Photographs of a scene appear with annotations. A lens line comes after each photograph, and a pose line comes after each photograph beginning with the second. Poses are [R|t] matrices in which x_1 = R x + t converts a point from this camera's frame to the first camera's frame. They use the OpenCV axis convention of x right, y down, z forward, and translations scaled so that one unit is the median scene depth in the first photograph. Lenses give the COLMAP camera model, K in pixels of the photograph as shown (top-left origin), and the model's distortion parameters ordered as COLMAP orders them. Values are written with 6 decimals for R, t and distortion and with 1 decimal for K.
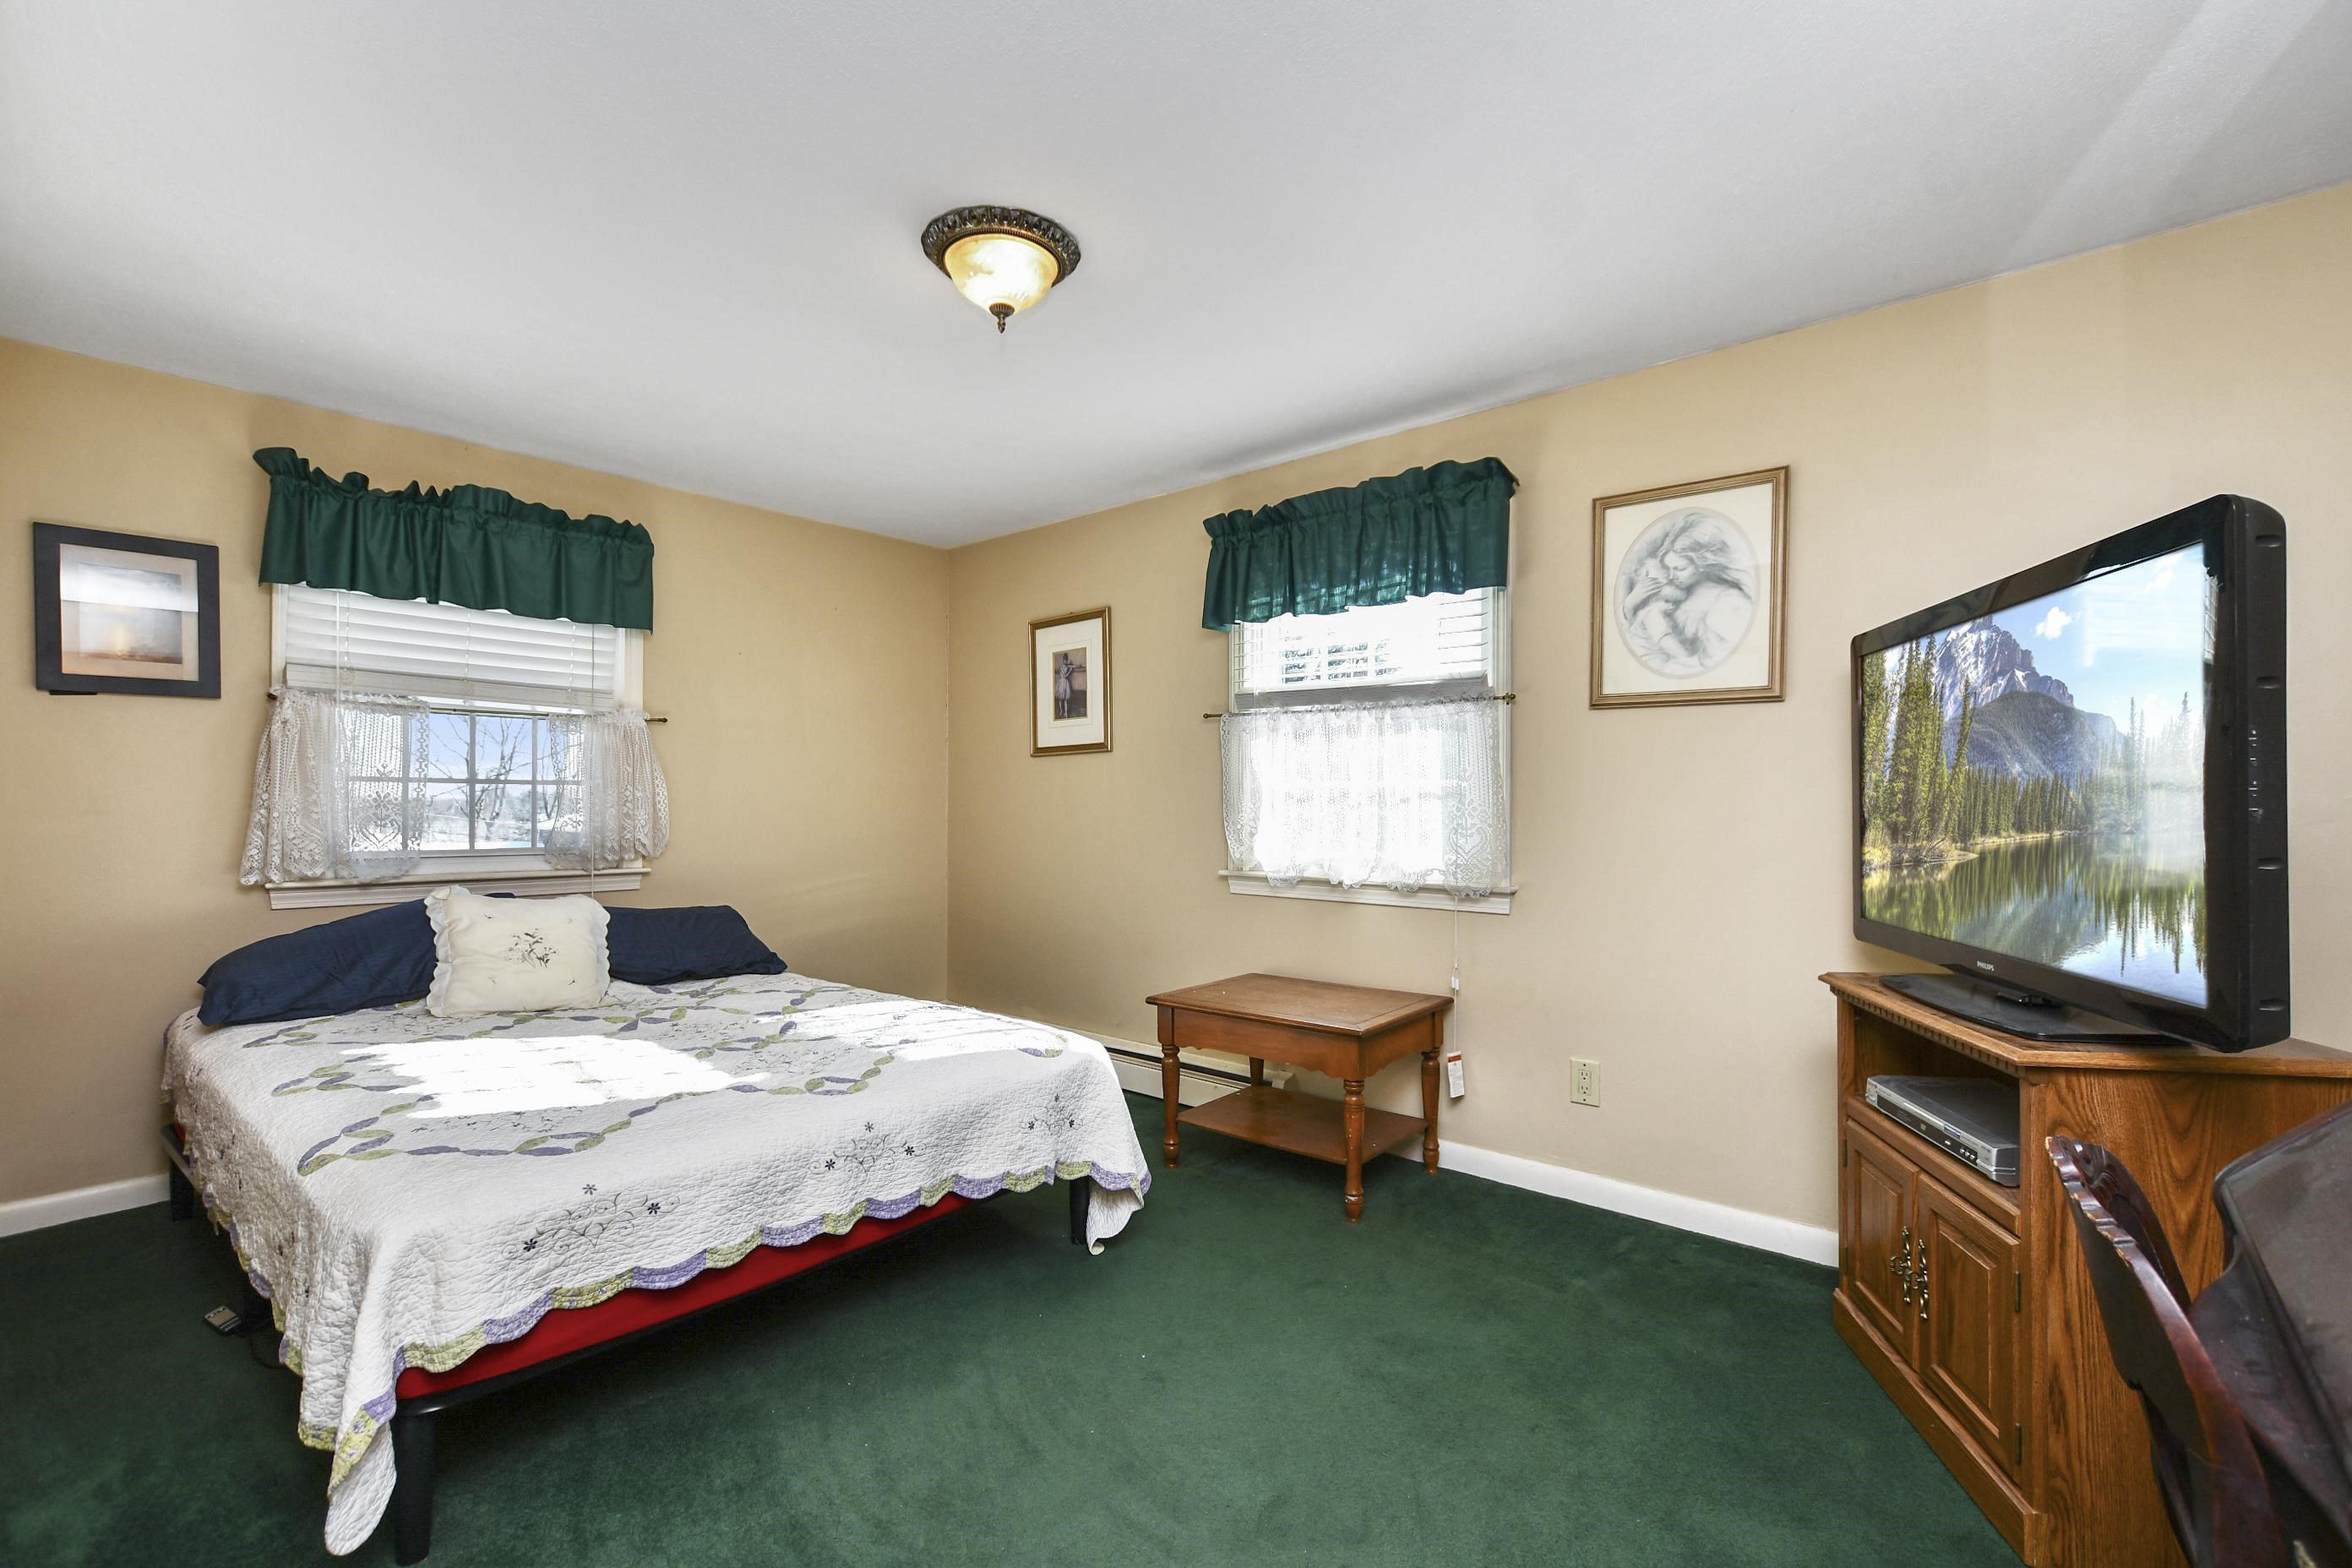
lens RADIAL K [[1017.6, 0, 1168.5], [0, 1017.6, 804.8], [0, 0, 1]] dist [-0.003699, 0.000706]
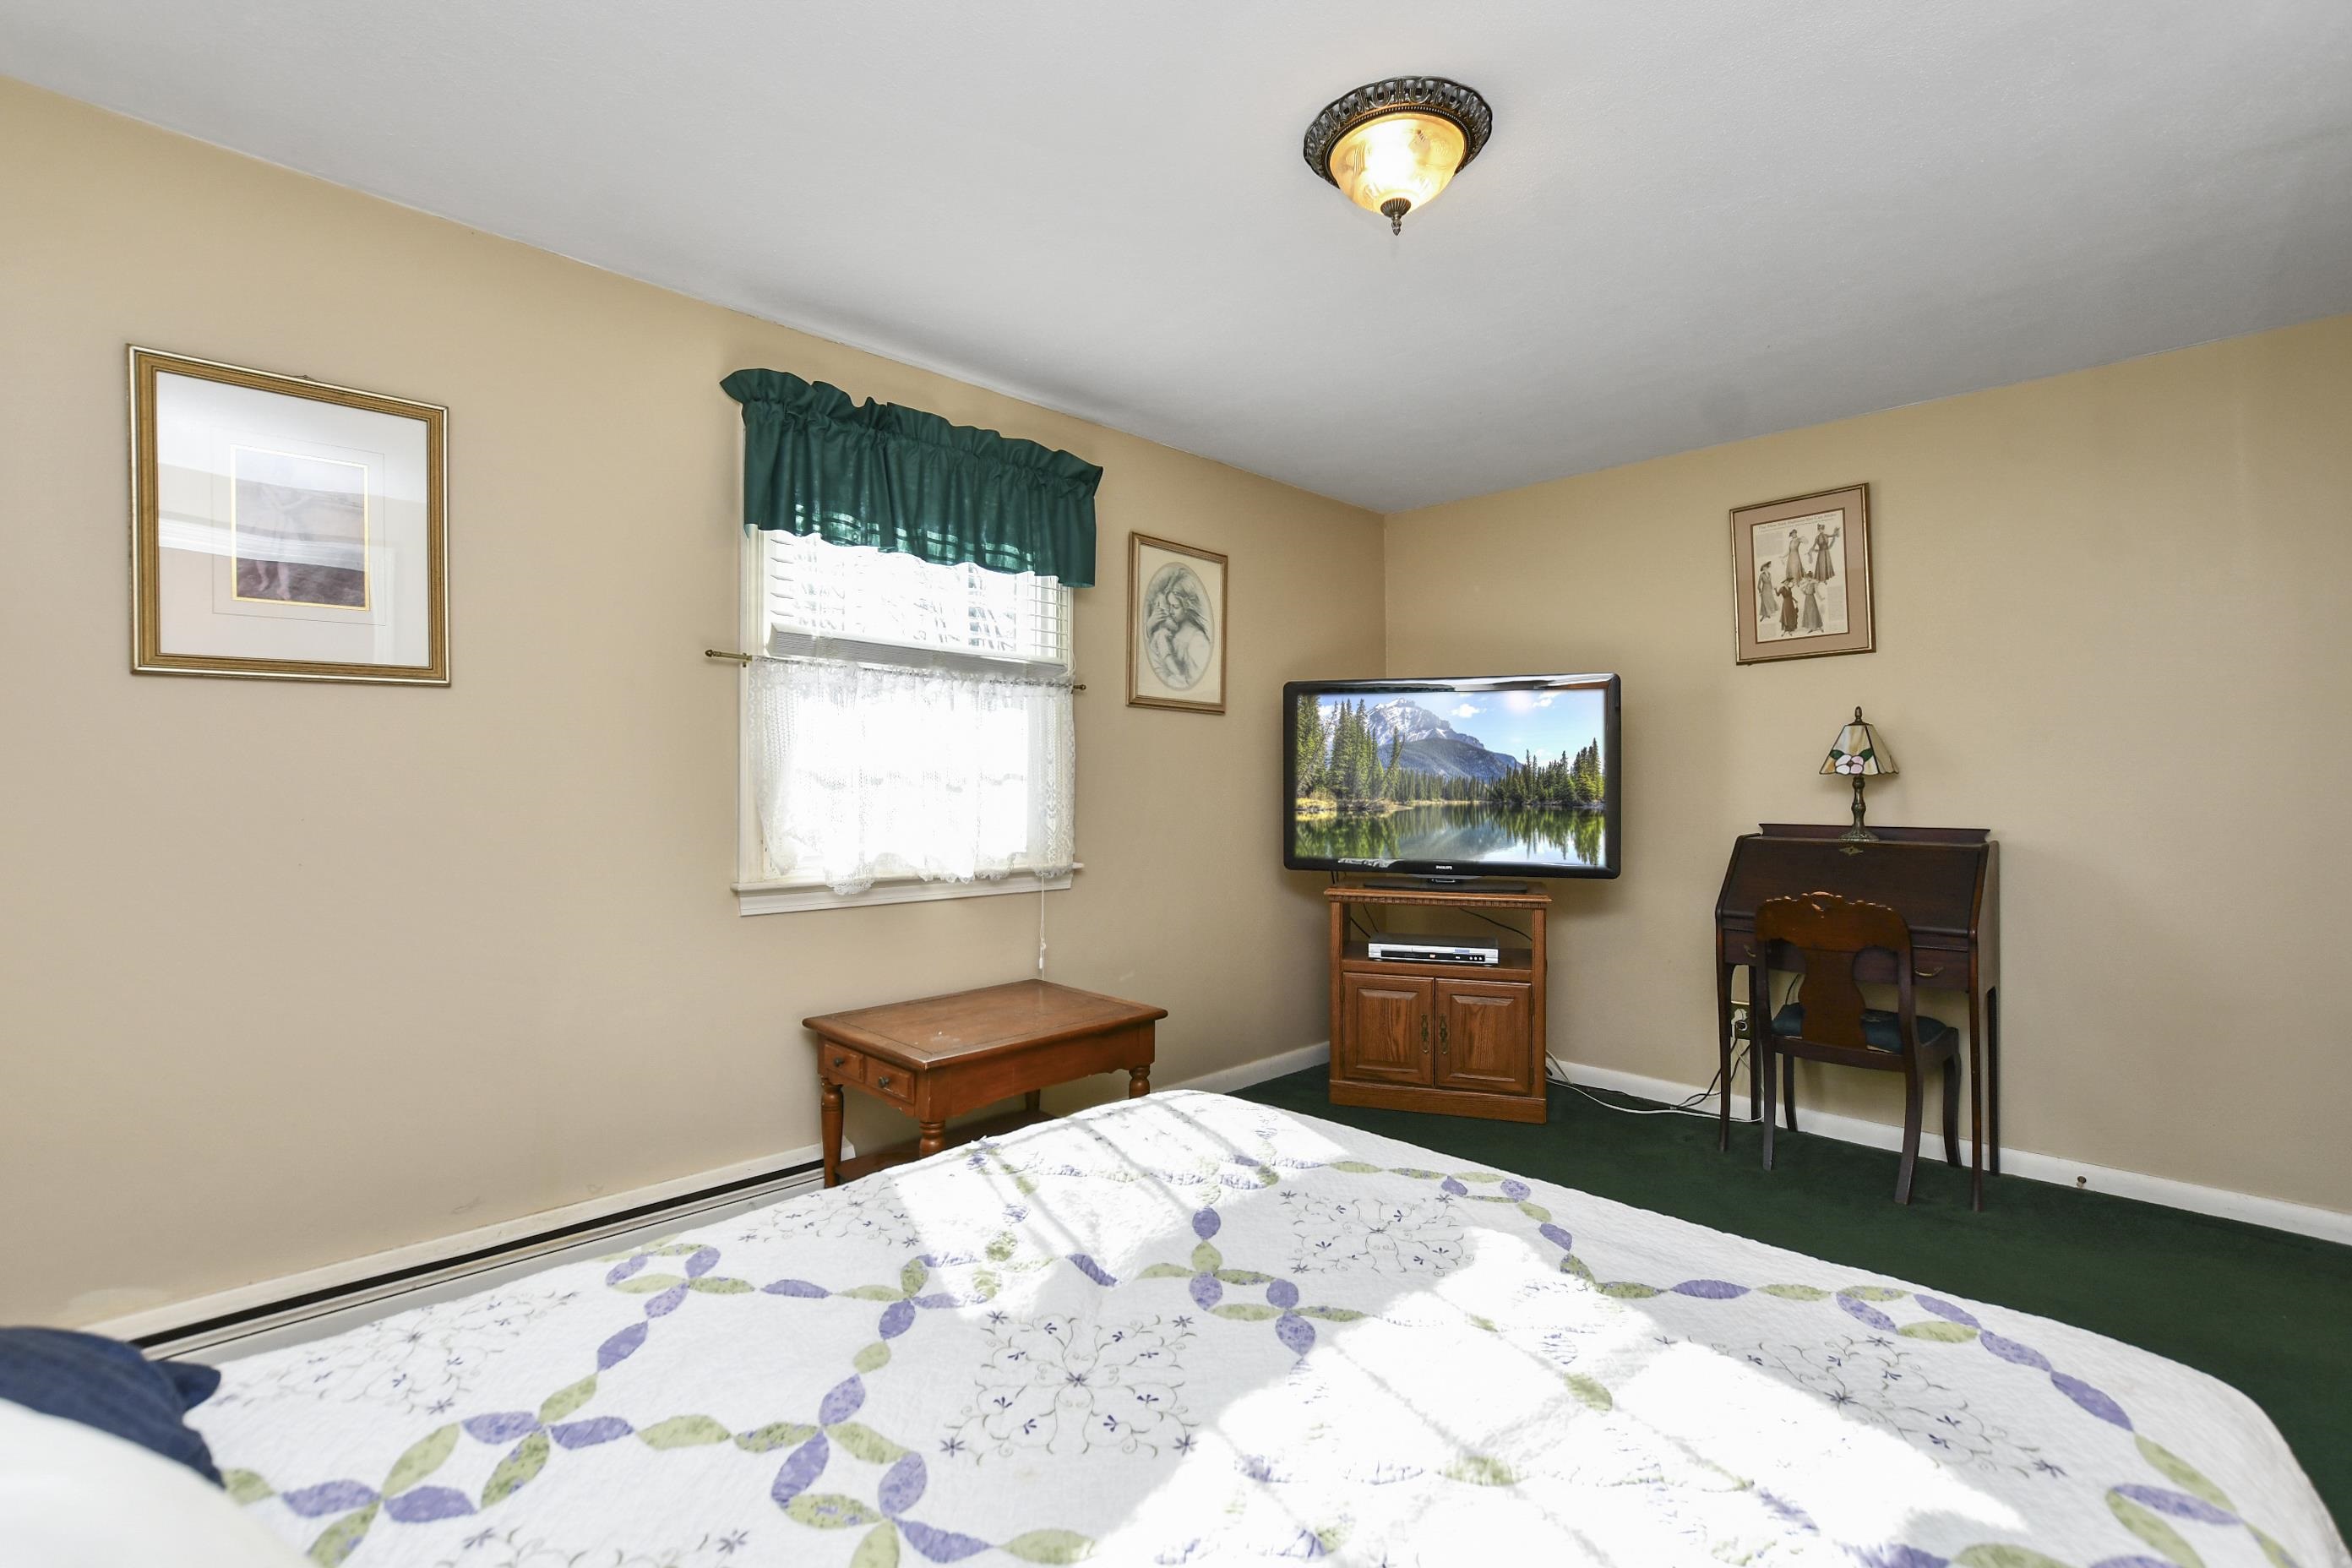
lens RADIAL K [[1017.6, 0, 1169.4], [0, 1017.6, 777.1], [0, 0, 1]] dist [-0.003699, 0.000706]
pose [[0.098840, 0.002496, 0.995100, -0.778840], [-0.001348, 0.999996, -0.002374, -0.008431], [-0.995102, -0.001106, 0.098843, 0.846146]]
